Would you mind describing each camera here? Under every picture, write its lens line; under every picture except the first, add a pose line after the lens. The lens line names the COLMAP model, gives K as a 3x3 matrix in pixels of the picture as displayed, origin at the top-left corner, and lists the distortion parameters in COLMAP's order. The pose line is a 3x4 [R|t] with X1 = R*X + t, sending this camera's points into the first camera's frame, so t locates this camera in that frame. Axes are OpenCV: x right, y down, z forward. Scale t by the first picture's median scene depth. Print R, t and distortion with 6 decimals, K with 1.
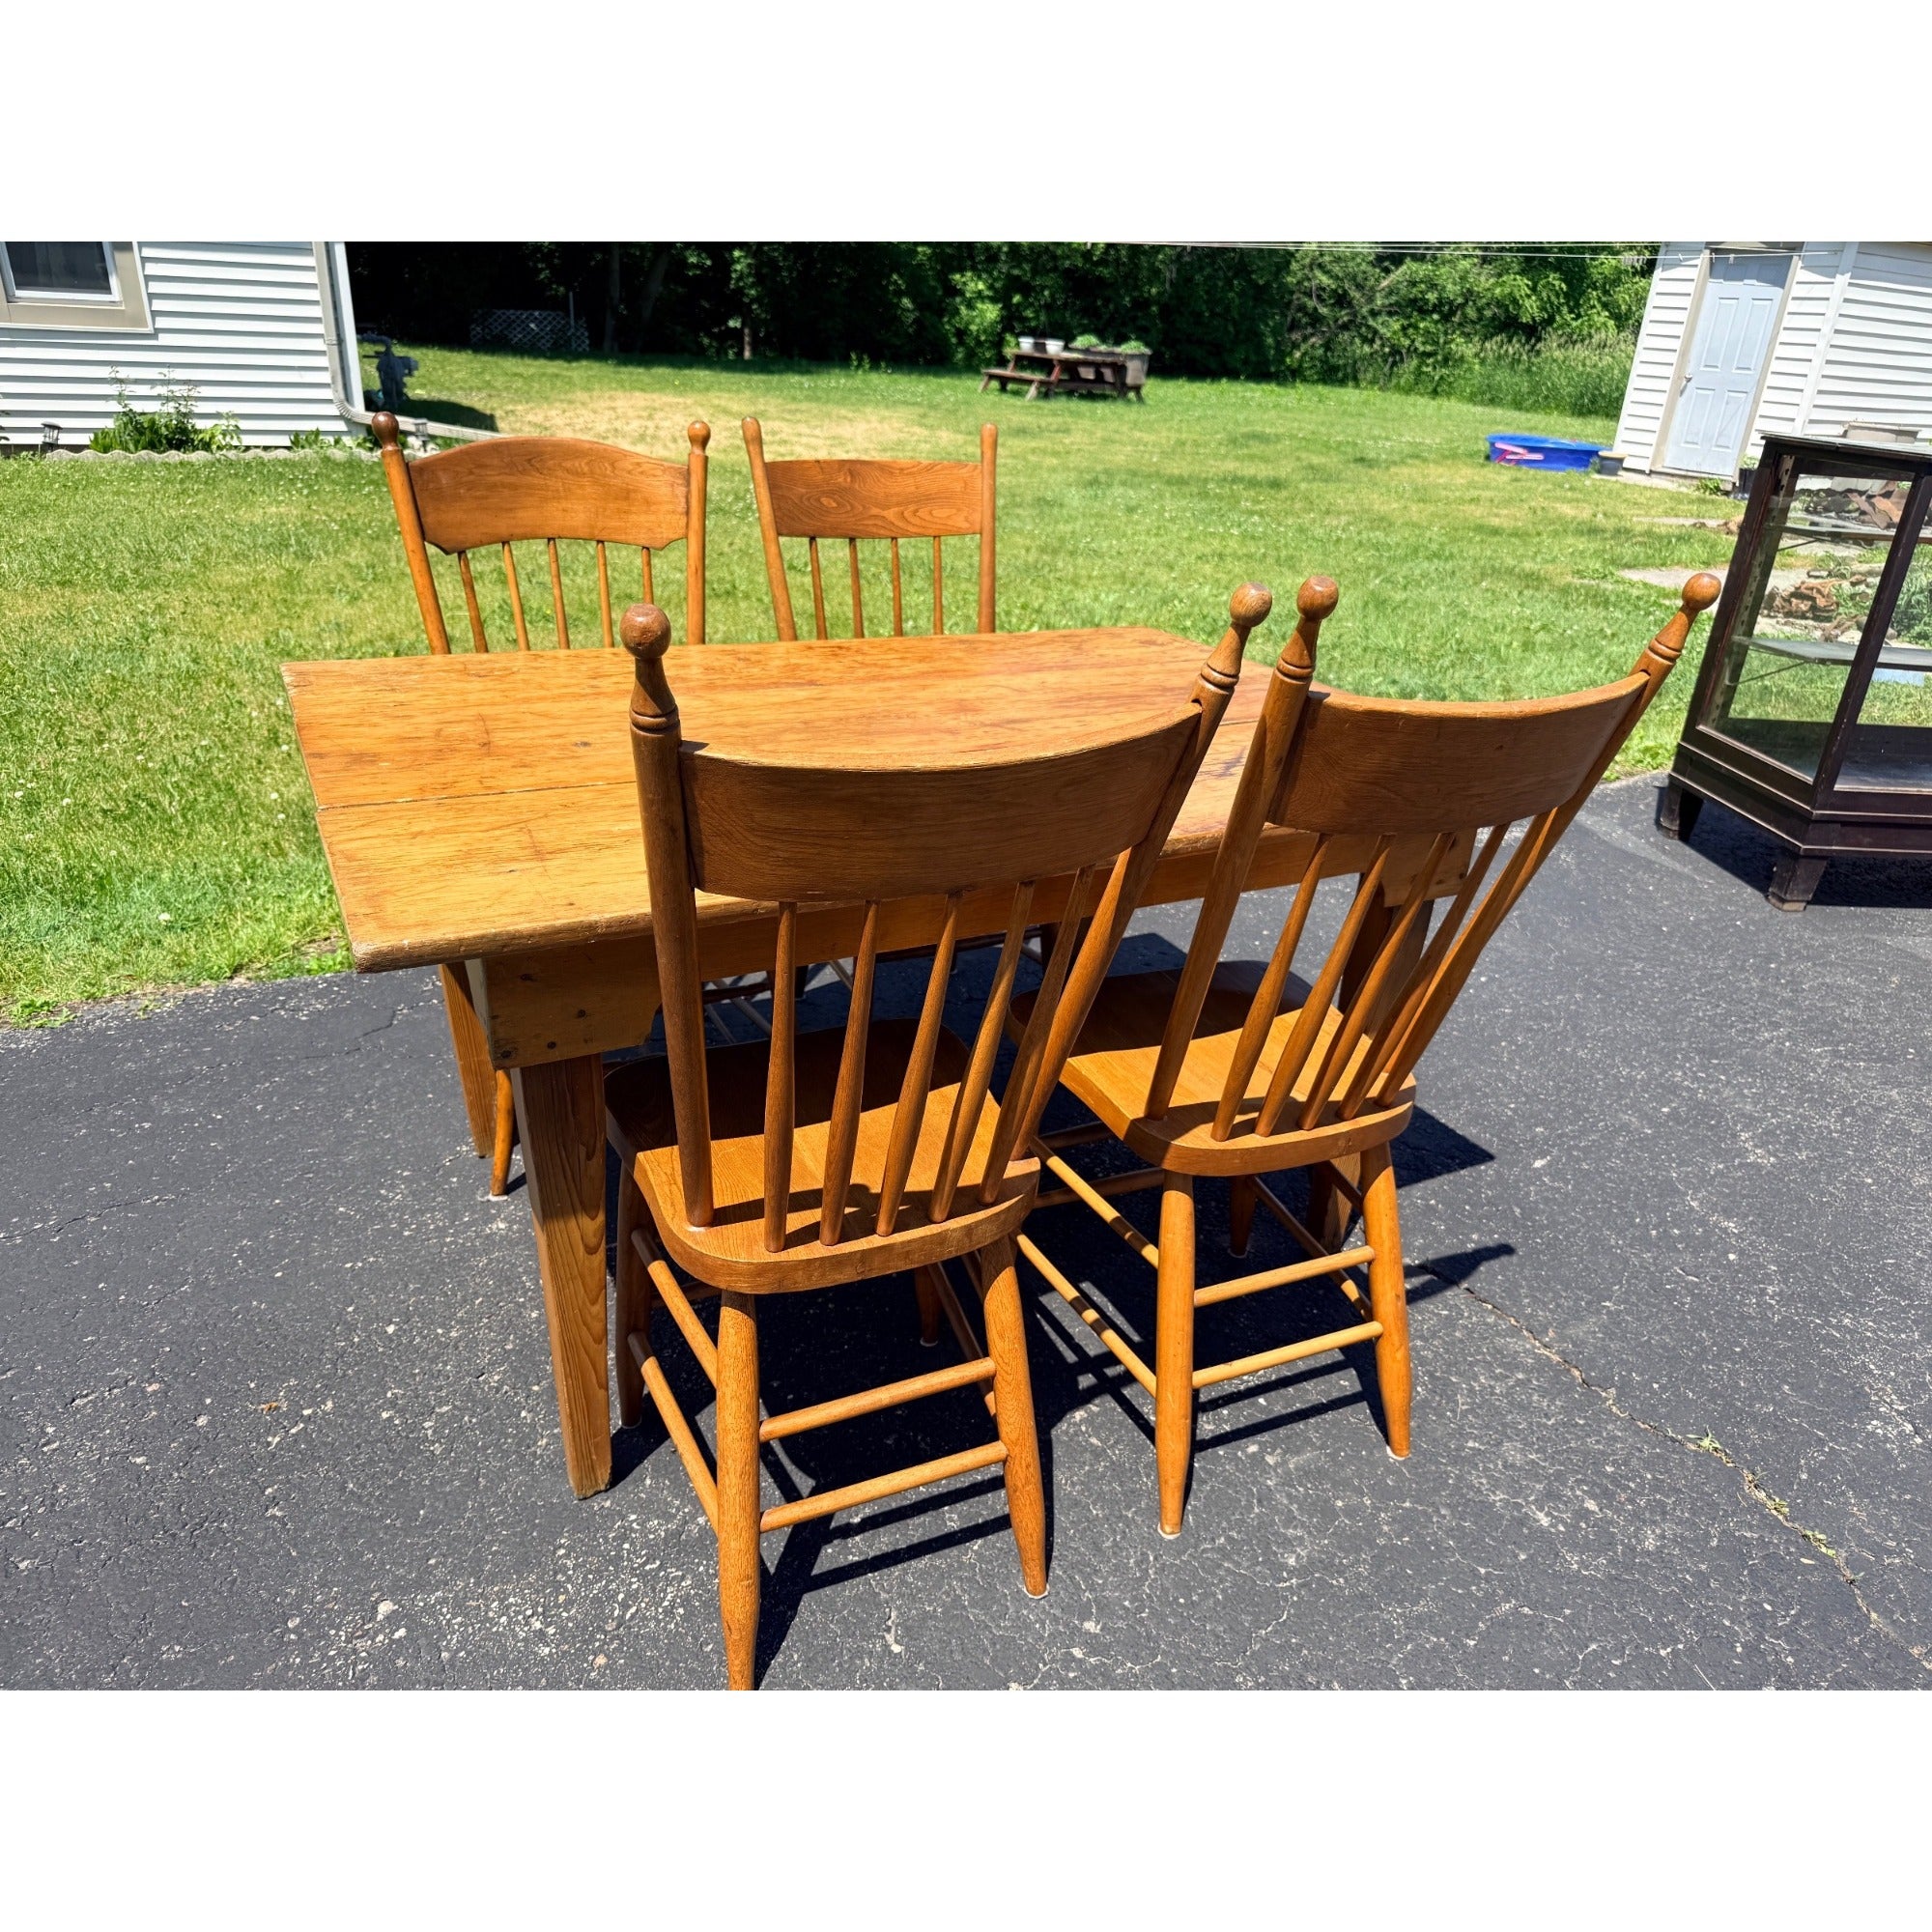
lens RADIAL K [[1380.9, 0, 969.4], [0, 1380.9, 975.7], [0, 0, 1]] dist [-0.000897, -0.005288]
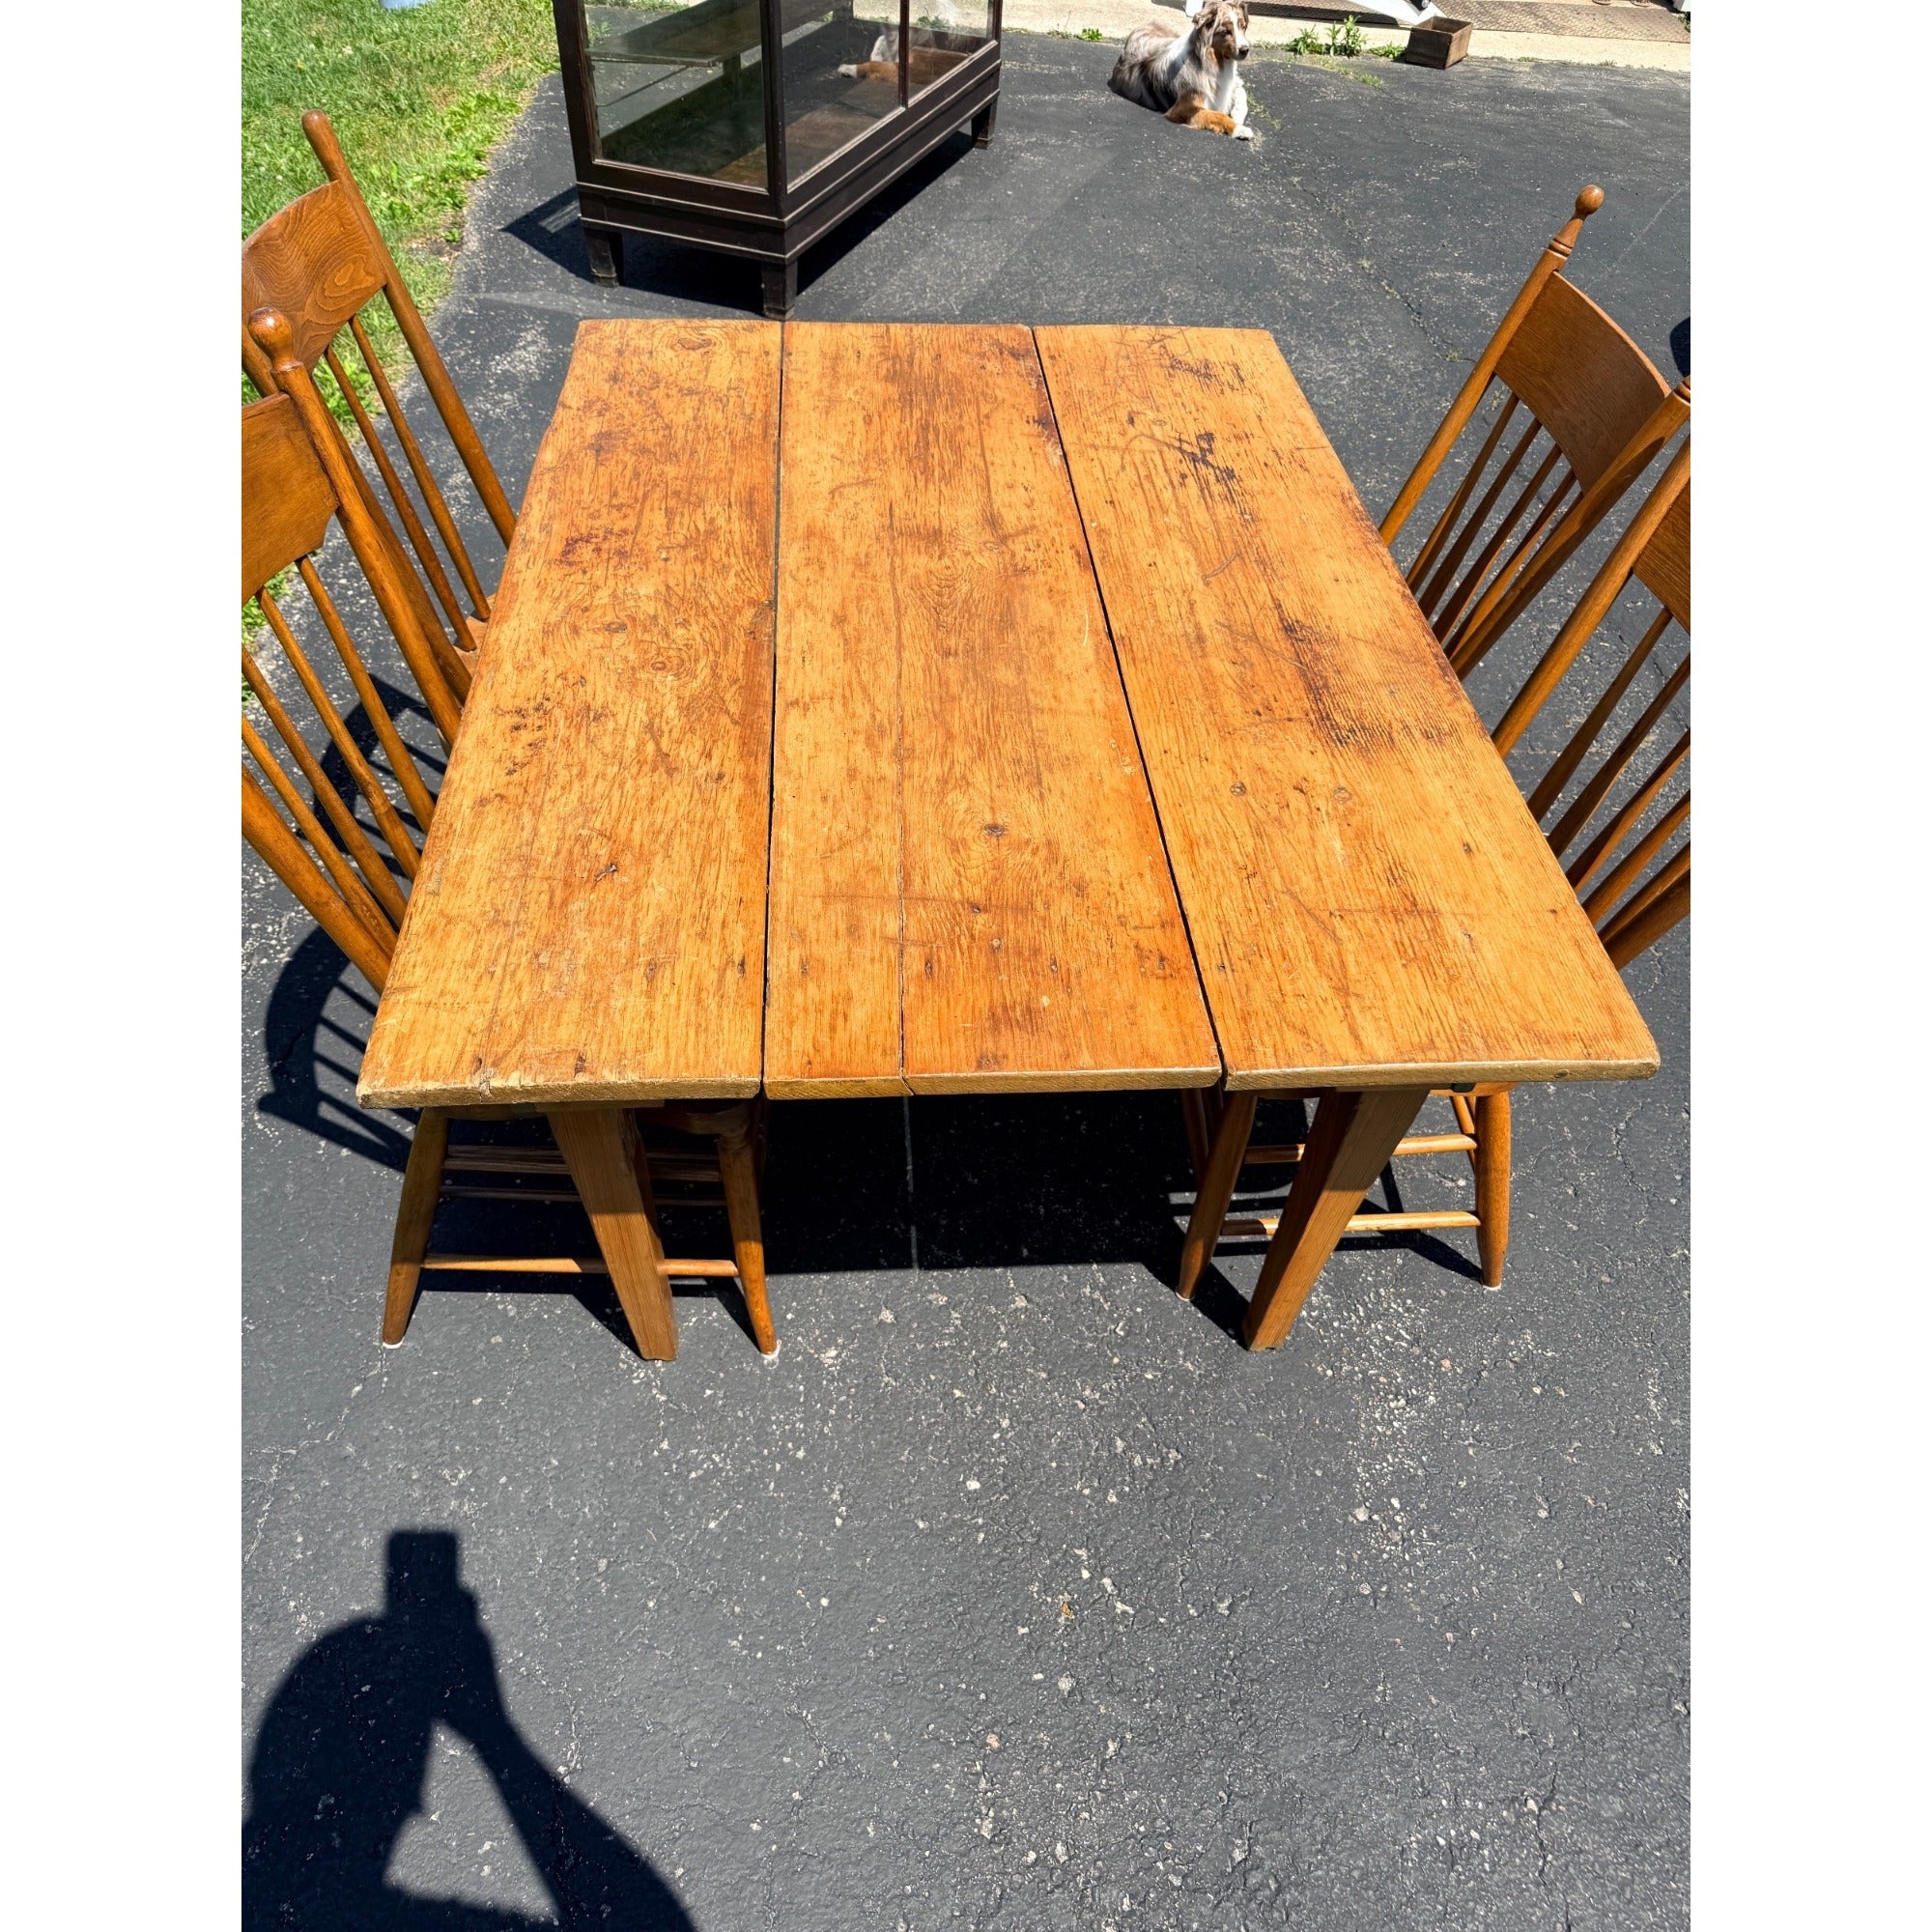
lens RADIAL K [[1363.6, 0, 974.9], [0, 1363.6, 987.9], [0, 0, 1]] dist [0.057428, -0.098942]
pose [[0.395954, -0.698471, 0.596120, -0.145199], [0.364463, 0.715392, 0.596139, -0.102109], [-0.842845, -0.018780, 0.537829, 0.104488]]
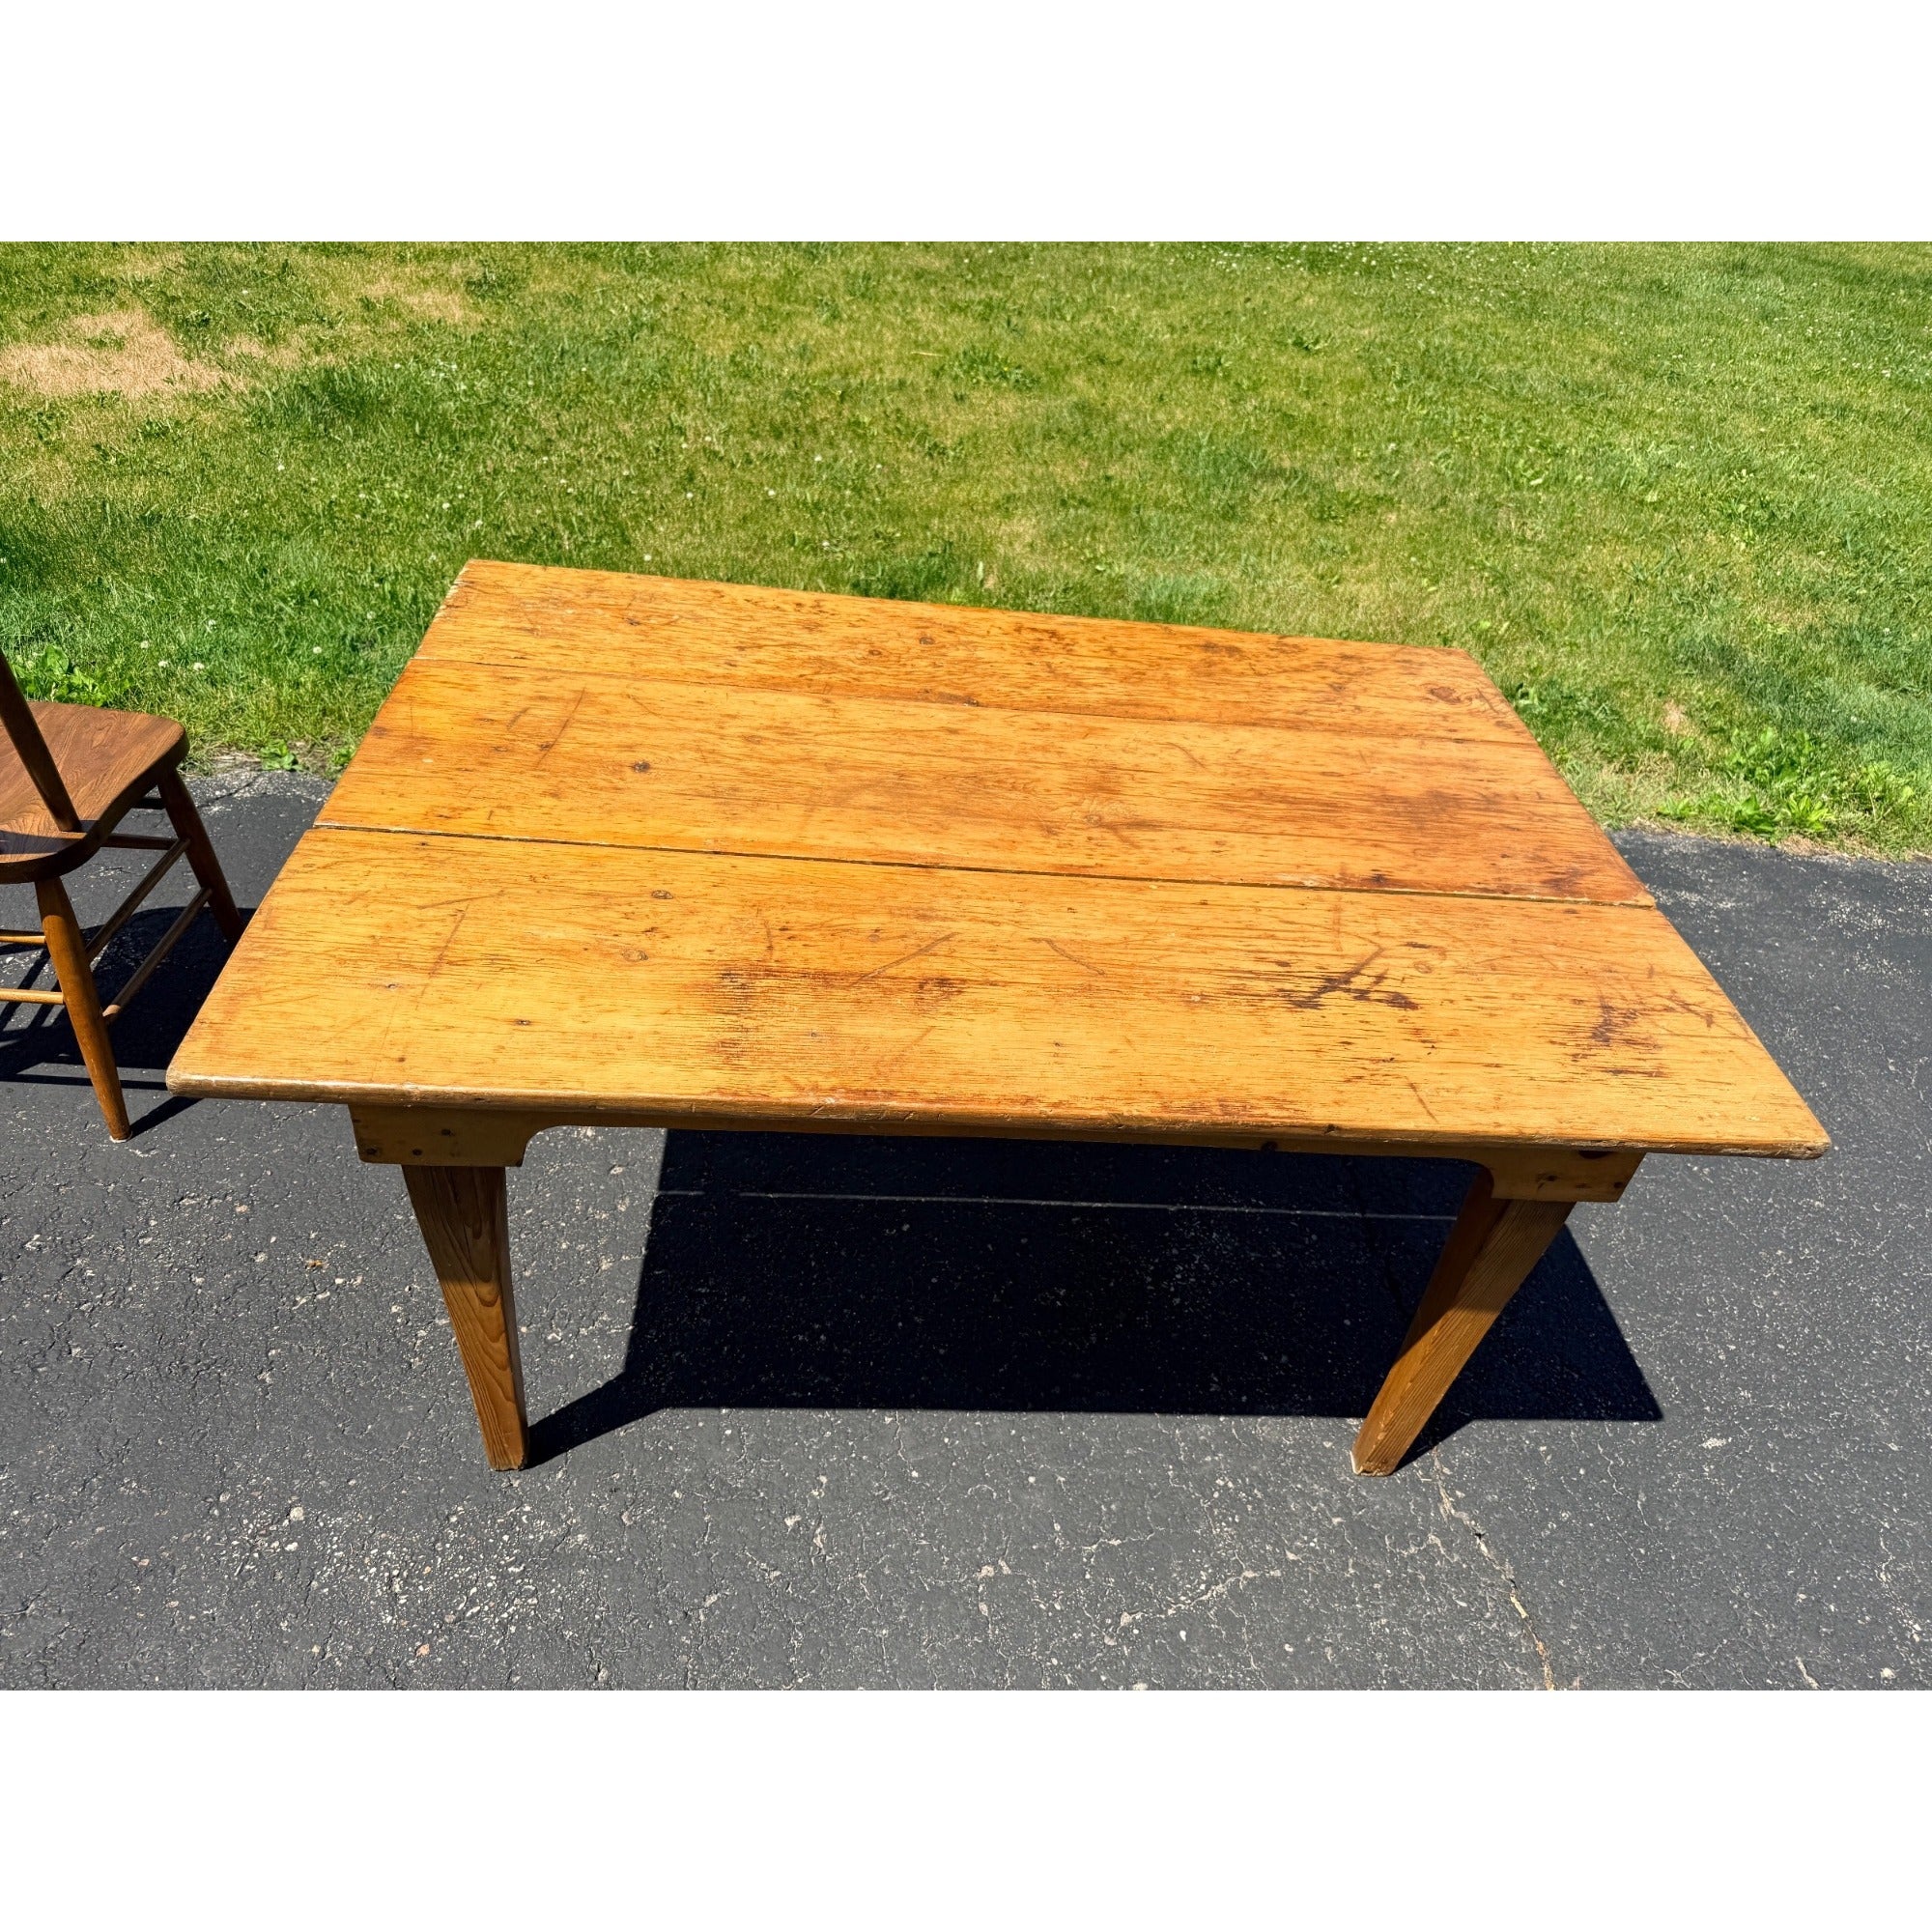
lens RADIAL K [[1387.8, 0, 970.2], [0, 1387.8, 967.3], [0, 0, 1]] dist [0.005241, -0.011635]
pose [[0.909414, 0.298544, -0.289547, 0.042323], [-0.235744, 0.943597, 0.232486, -0.055457], [0.342623, -0.143167, 0.928500, 0.031848]]
